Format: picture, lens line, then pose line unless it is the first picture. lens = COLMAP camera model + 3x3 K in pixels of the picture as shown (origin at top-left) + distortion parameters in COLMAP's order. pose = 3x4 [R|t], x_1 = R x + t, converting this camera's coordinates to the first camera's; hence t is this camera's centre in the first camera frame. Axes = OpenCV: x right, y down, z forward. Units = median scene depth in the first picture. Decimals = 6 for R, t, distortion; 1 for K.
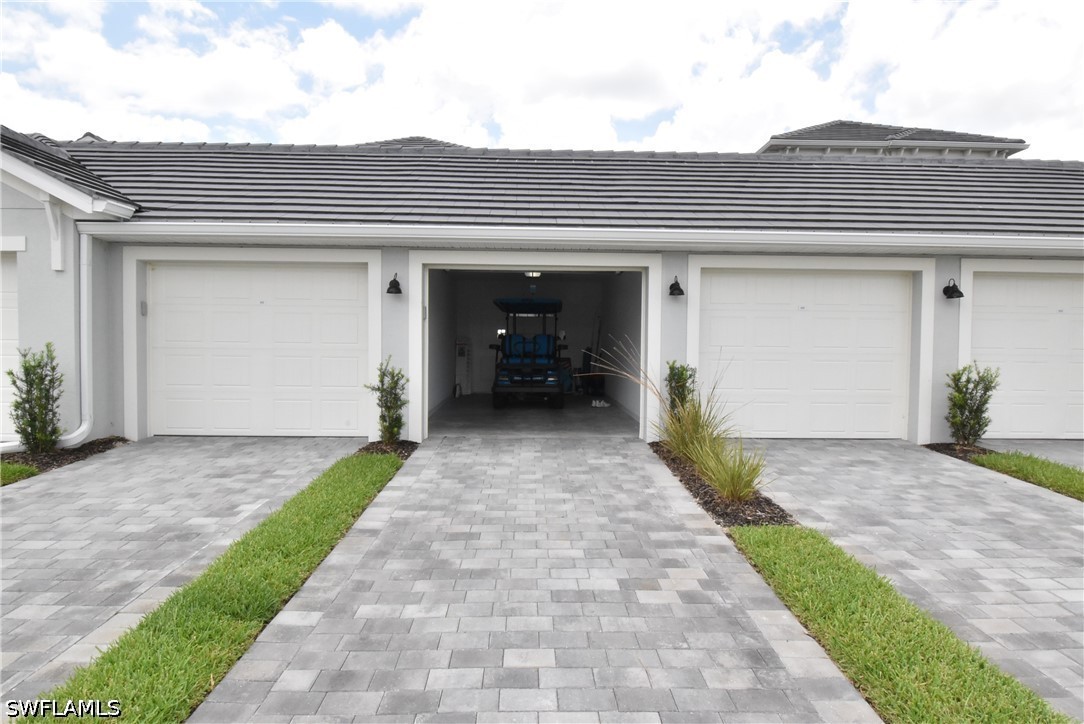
lens RADIAL K [[701.1, 0, 544.1], [0, 701.1, 358.3], [0, 0, 1]] dist [-0.012893, 0.002546]
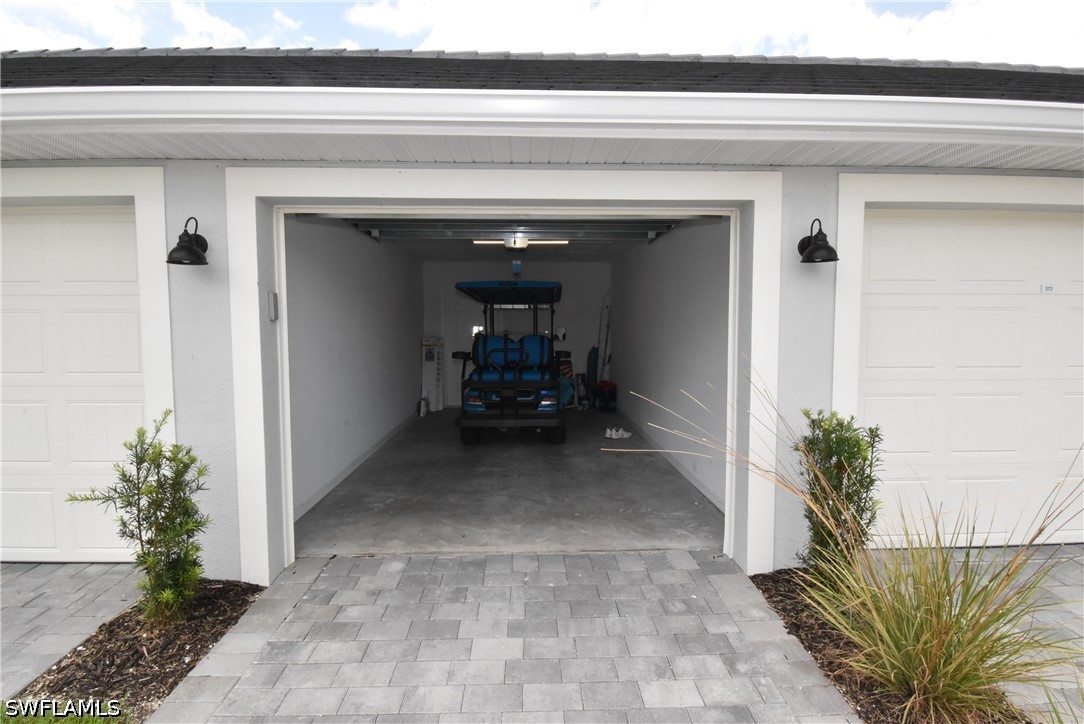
lens RADIAL K [[562.2, 0, 537.0], [0, 562.2, 368.3], [0, 0, 1]] dist [-0.001436, -0.001286]
pose [[0.999895, -0.010973, -0.009442, 0.006681], [0.011453, 0.998561, 0.052395, -0.031451], [0.008854, -0.052498, 0.998582, 0.473561]]
